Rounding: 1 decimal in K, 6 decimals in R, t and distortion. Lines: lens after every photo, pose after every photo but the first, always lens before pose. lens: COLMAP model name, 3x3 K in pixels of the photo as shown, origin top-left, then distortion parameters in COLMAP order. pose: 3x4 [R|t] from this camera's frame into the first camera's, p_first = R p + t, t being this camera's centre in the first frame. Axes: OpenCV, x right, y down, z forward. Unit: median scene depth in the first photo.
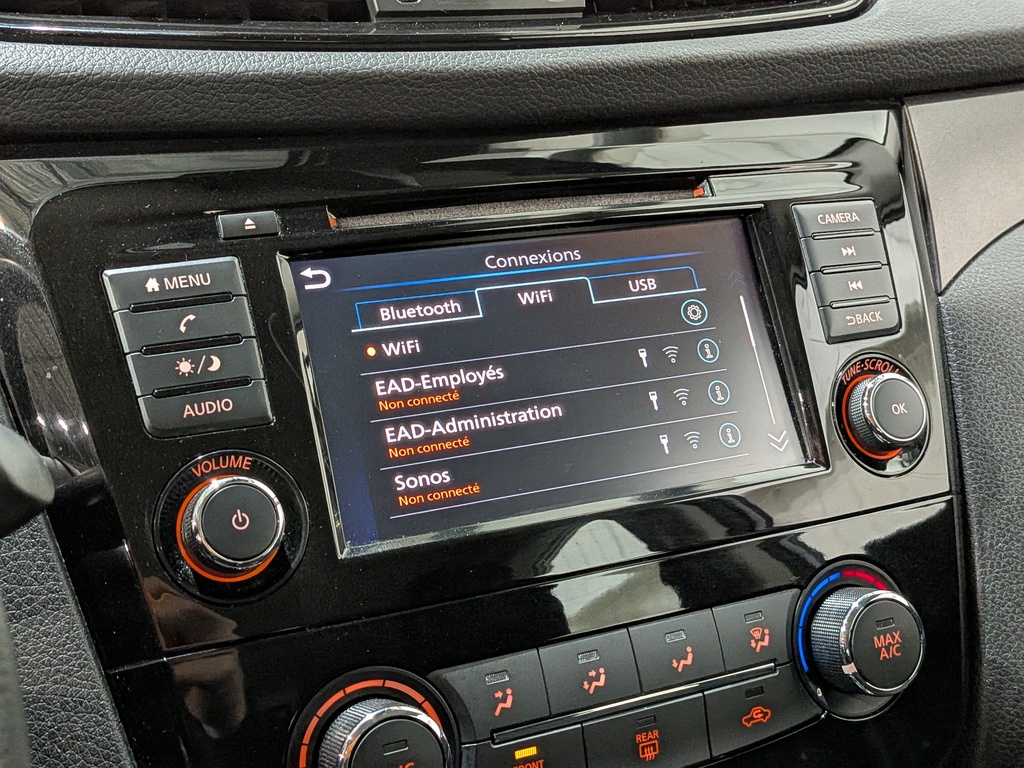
lens RADIAL K [[1493.9, 0, 482.0], [0, 1493.9, 360.9], [0, 0, 1]] dist [0.057372, 0.000000]
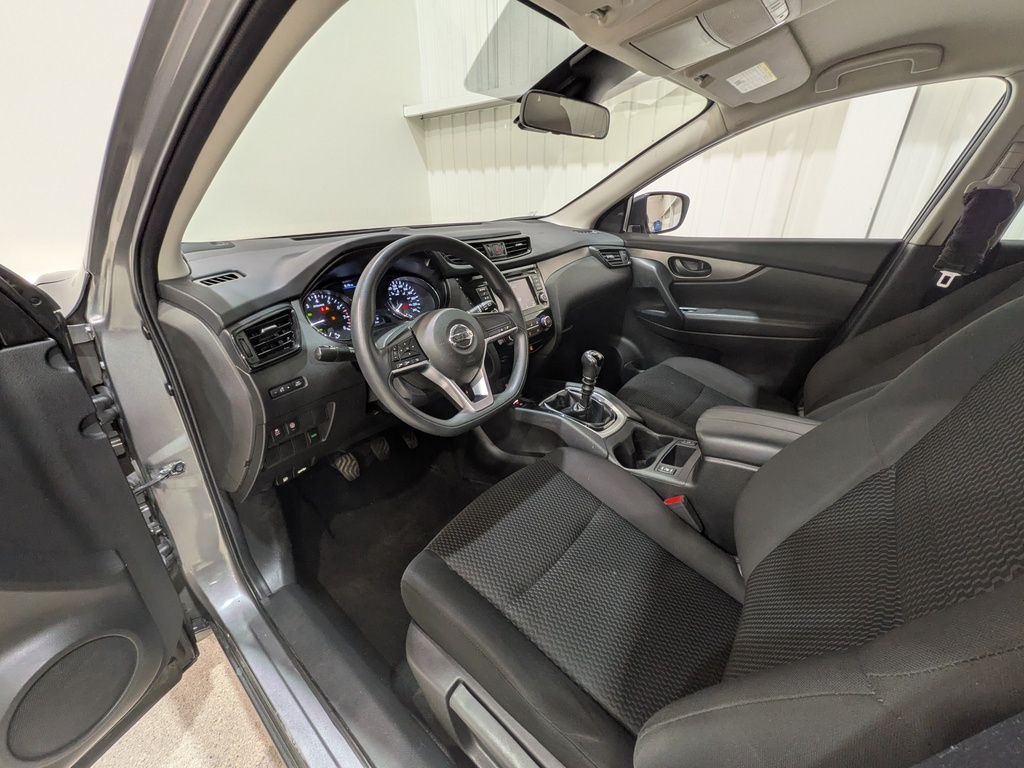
lens RADIAL K [[403.3, 0, 524.1], [0, 403.3, 374.1], [0, 0, 1]] dist [0.002692, 0.000155]
pose [[0.904176, -0.178035, 0.388291, -0.975517], [0.124944, 0.979478, 0.158154, 0.092423], [-0.408479, -0.094484, 0.907864, -1.366024]]
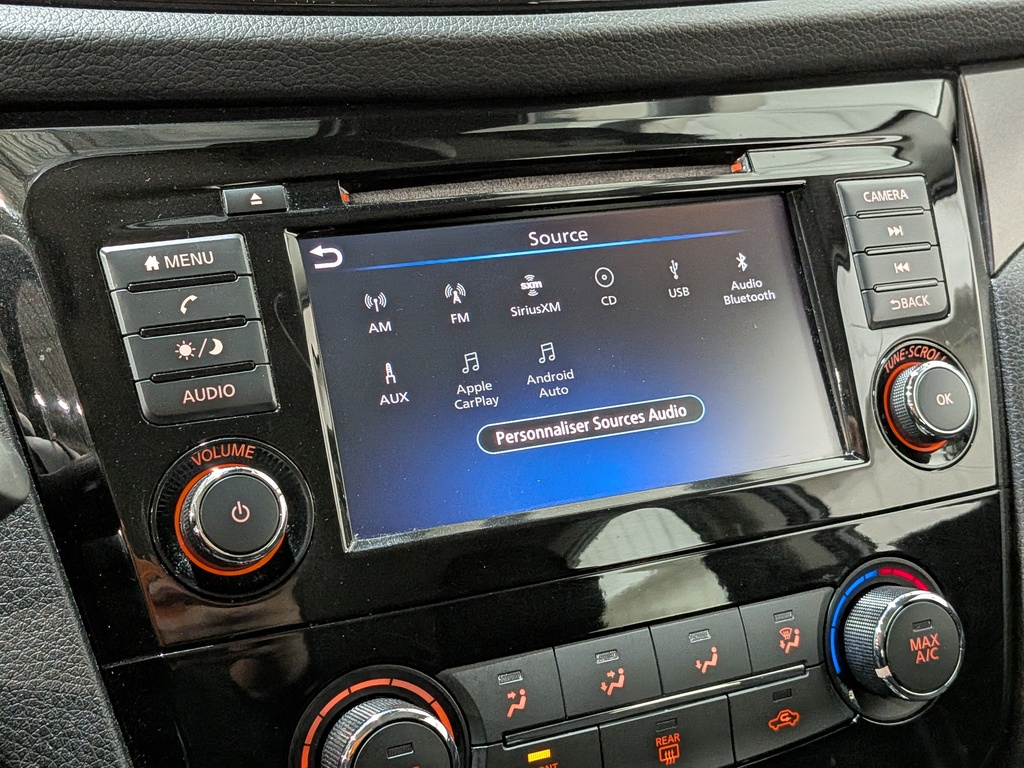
lens RADIAL K [[1493.9, 0, 491.5], [0, 1493.9, 387.2], [0, 0, 1]] dist [0.057372, 0.000000]
pose [[0.999390, 0.013704, -0.032116, 0.024975], [-0.012283, 0.998955, 0.044026, -0.015276], [0.032686, -0.043604, 0.998514, 0.048708]]
